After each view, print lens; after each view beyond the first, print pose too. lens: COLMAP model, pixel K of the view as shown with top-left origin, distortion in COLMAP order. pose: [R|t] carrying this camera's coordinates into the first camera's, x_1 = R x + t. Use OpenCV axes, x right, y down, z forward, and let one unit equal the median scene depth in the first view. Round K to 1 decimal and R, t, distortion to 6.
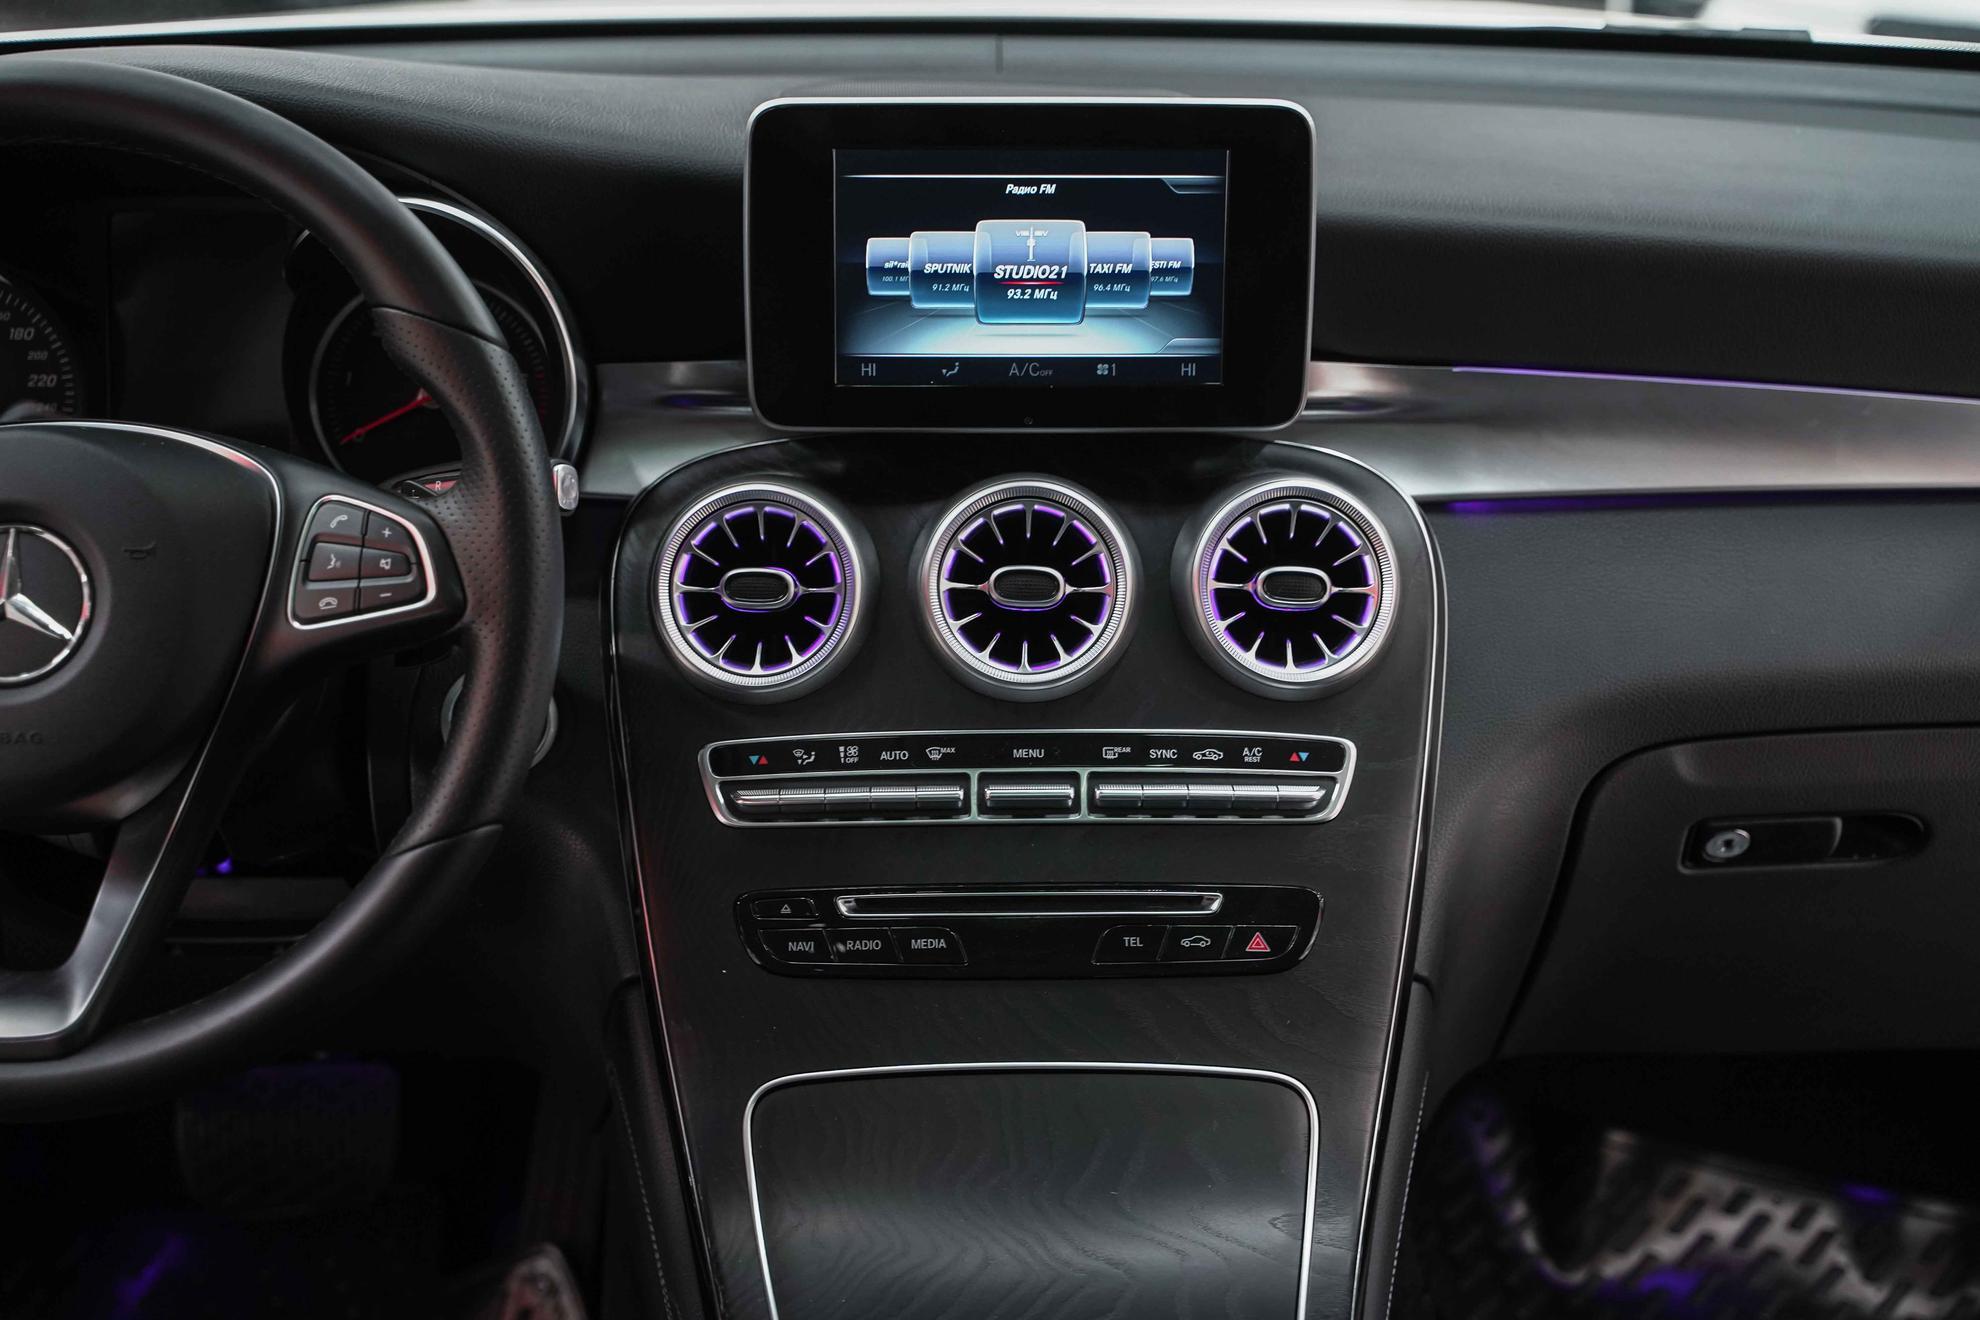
lens RADIAL K [[3033.4, 0, 1002.6], [0, 3033.4, 670.3], [0, 0, 1]] dist [0.010220, 0.000000]
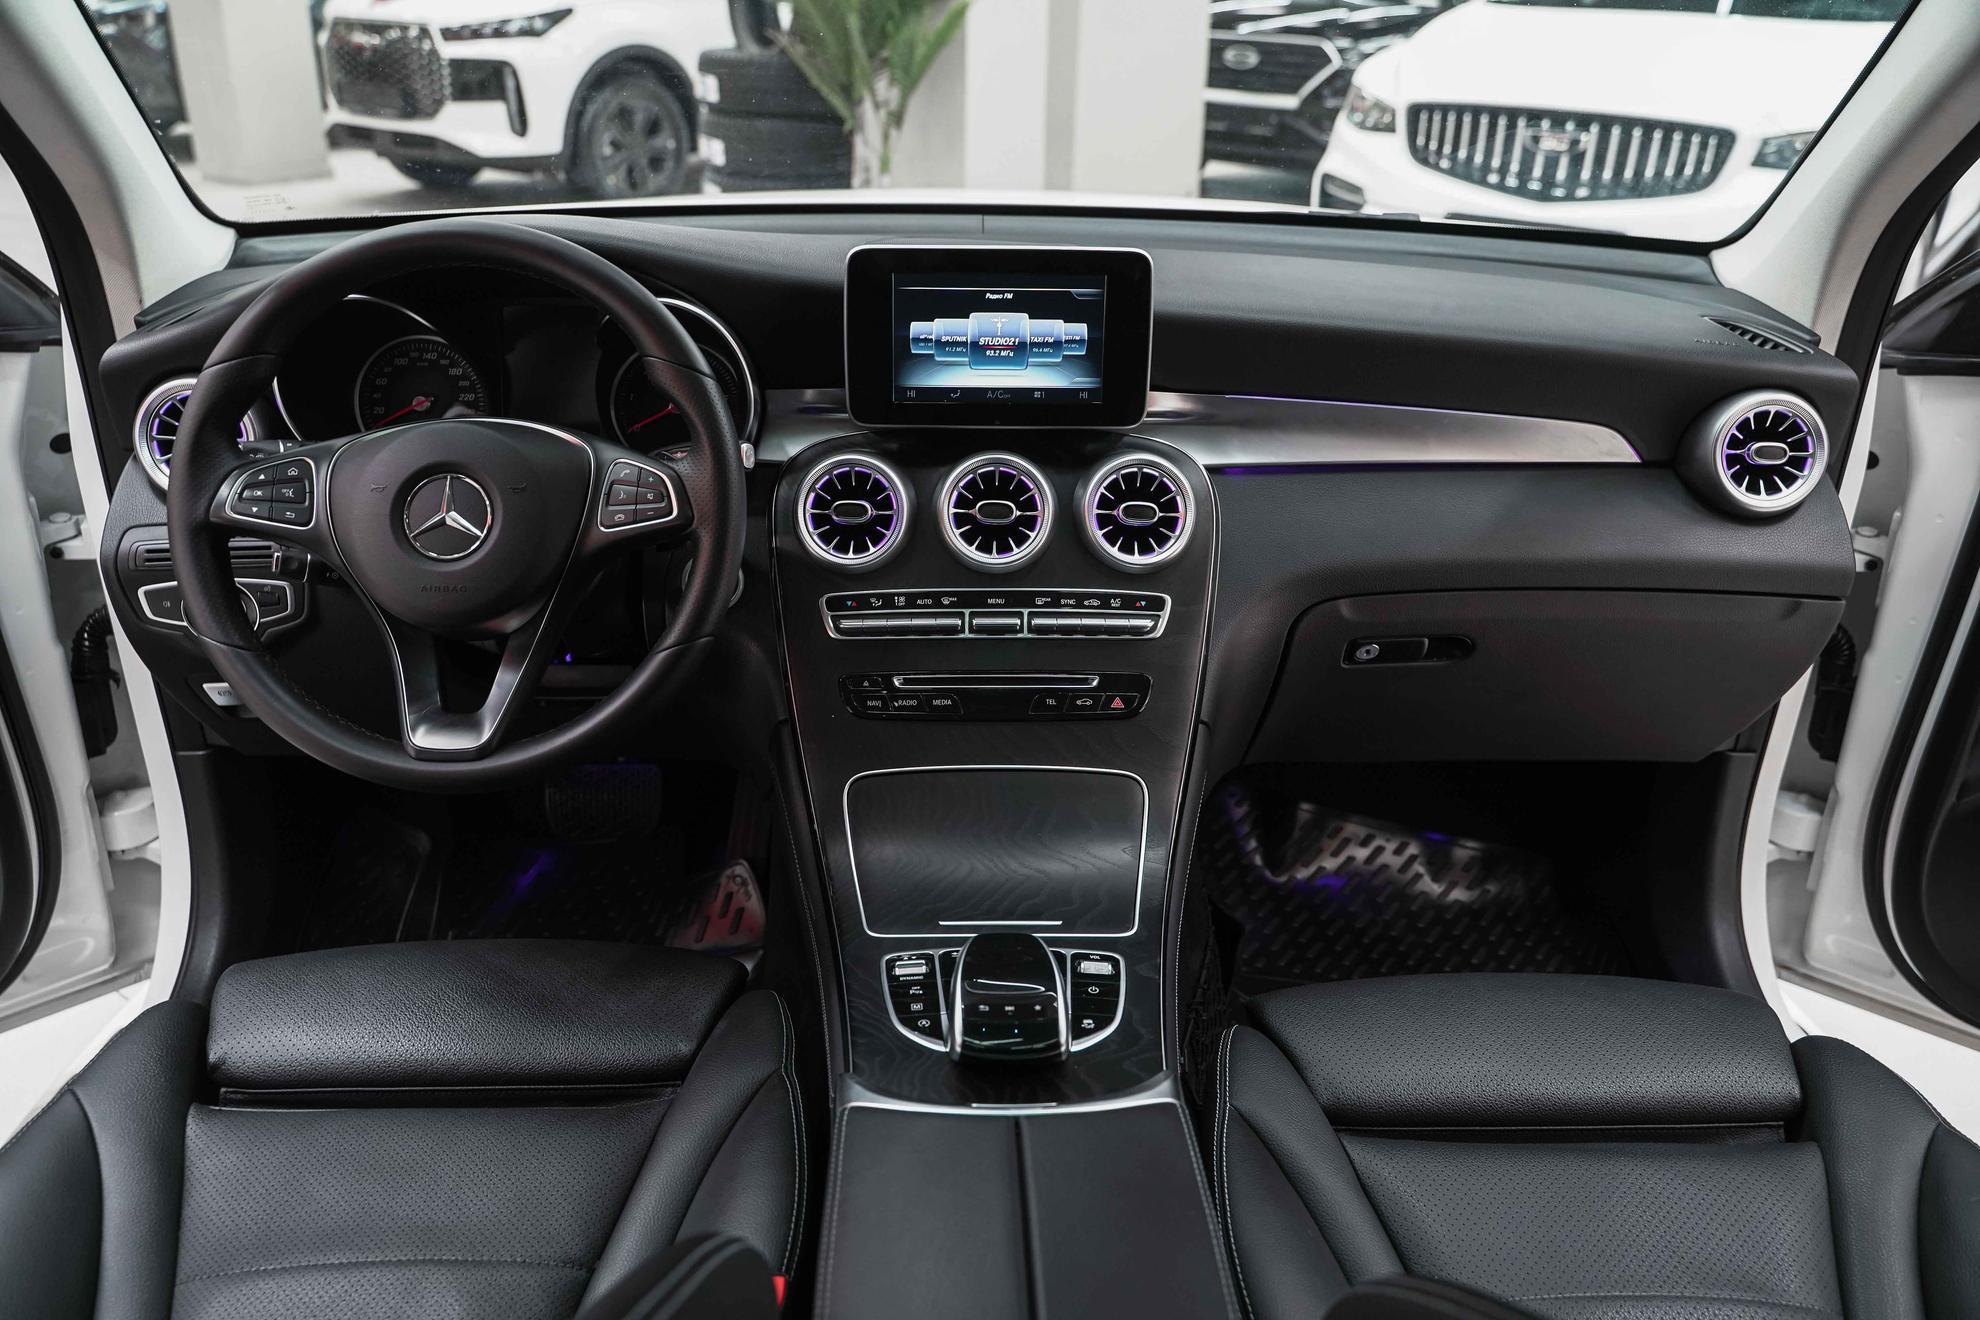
lens RADIAL K [[1585.6, 0, 994.3], [0, 1585.6, 656.5], [0, 0, 1]] dist [-0.008151, 0.024448]
pose [[0.999959, 0.006296, 0.006471, 0.001355], [-0.006676, 0.998149, 0.060451, 0.002390], [-0.006079, -0.060492, 0.998150, 0.022428]]
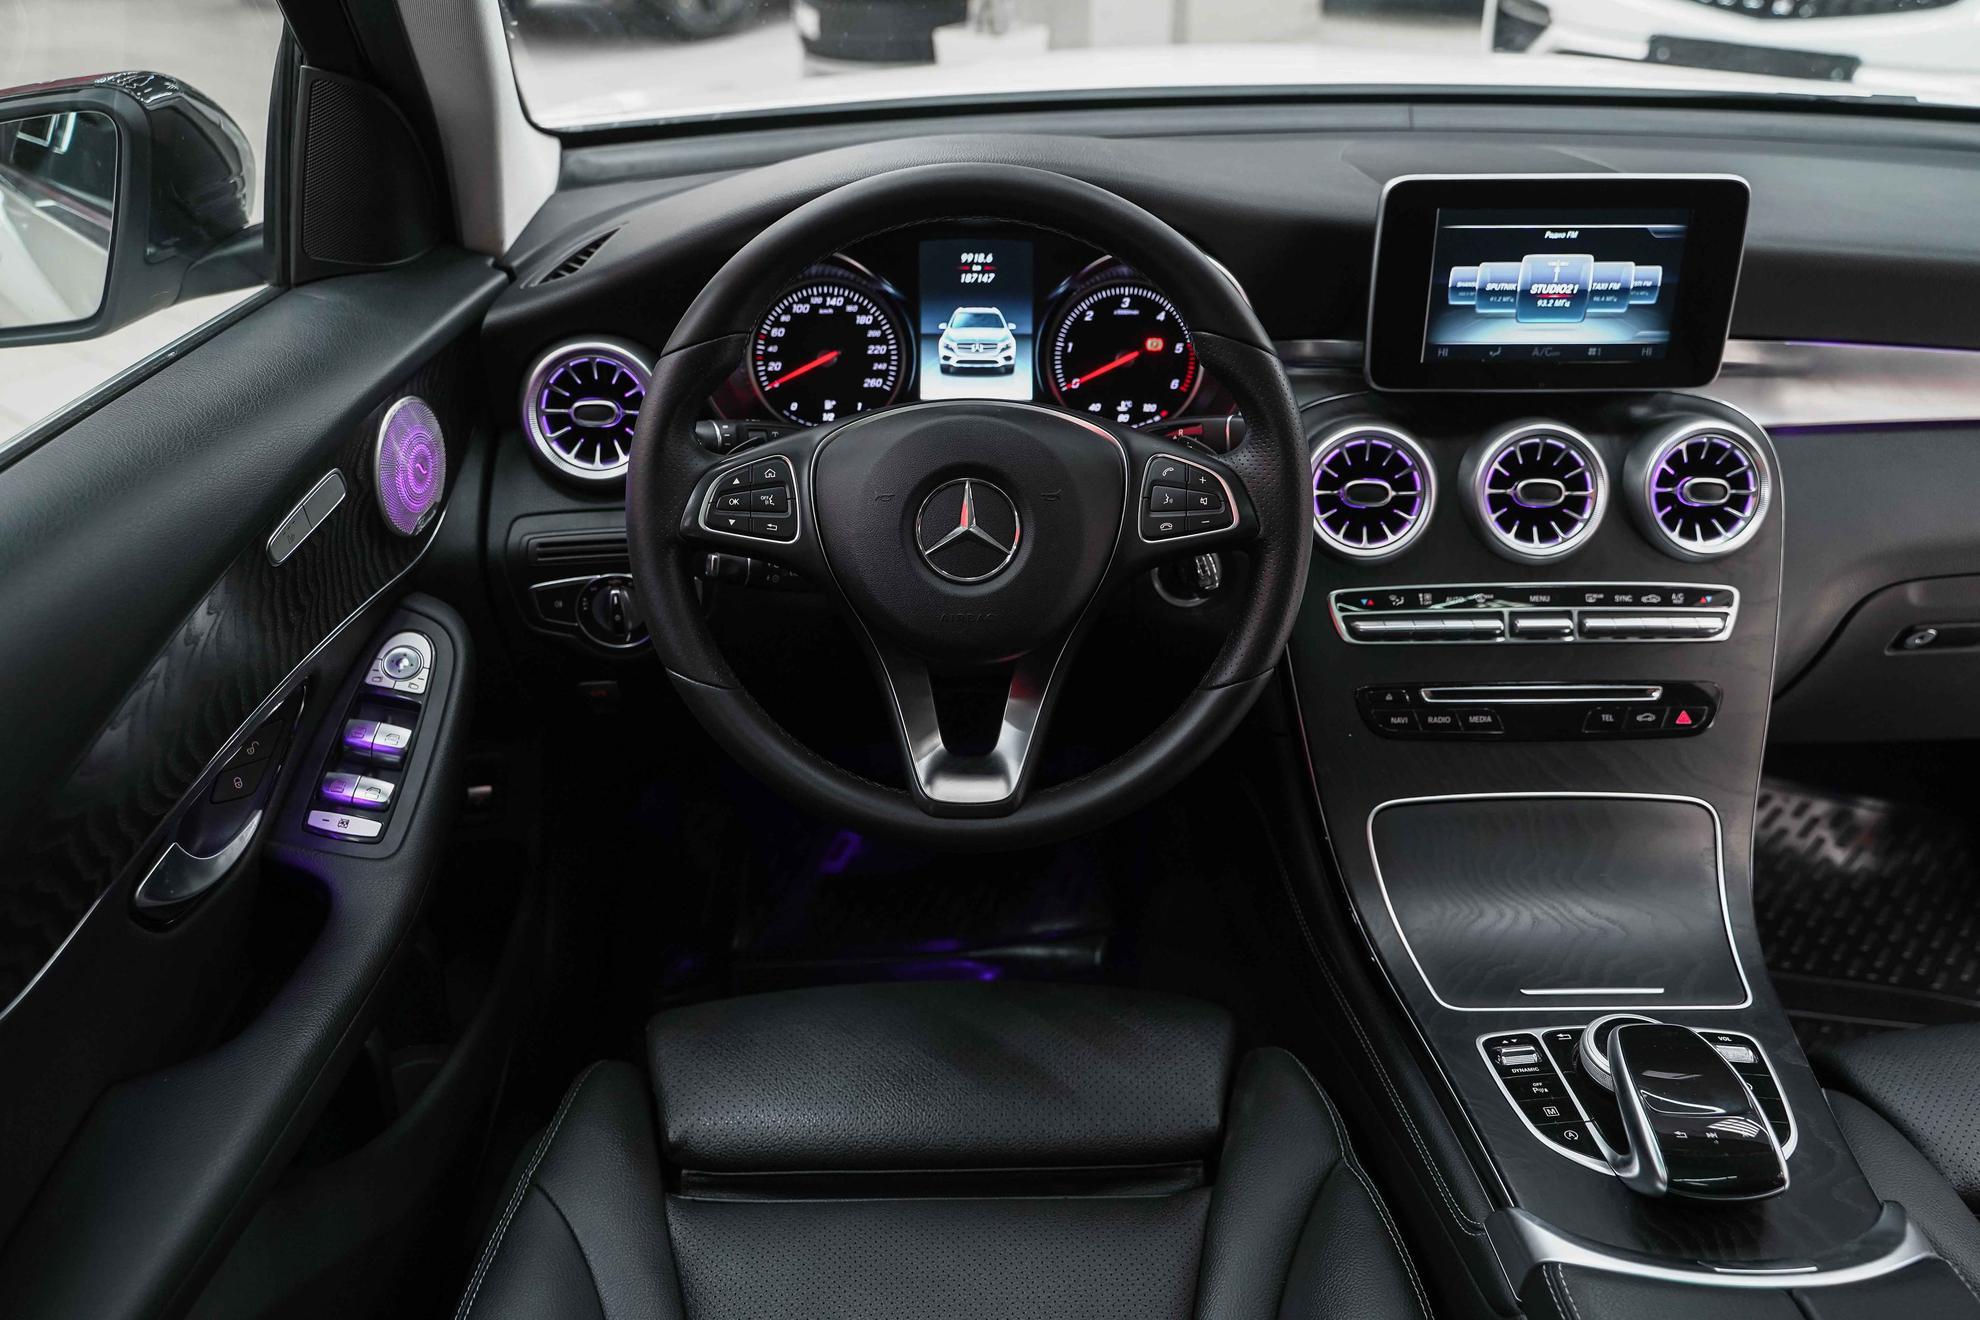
lens RADIAL K [[1585.6, 0, 942.7], [0, 1585.6, 635.3], [0, 0, 1]] dist [-0.008151, 0.024448]
pose [[0.999974, -0.000792, -0.007193, -0.296694], [0.001954, 0.986625, 0.162995, -0.089286], [0.006968, -0.163005, 0.986601, 0.172317]]
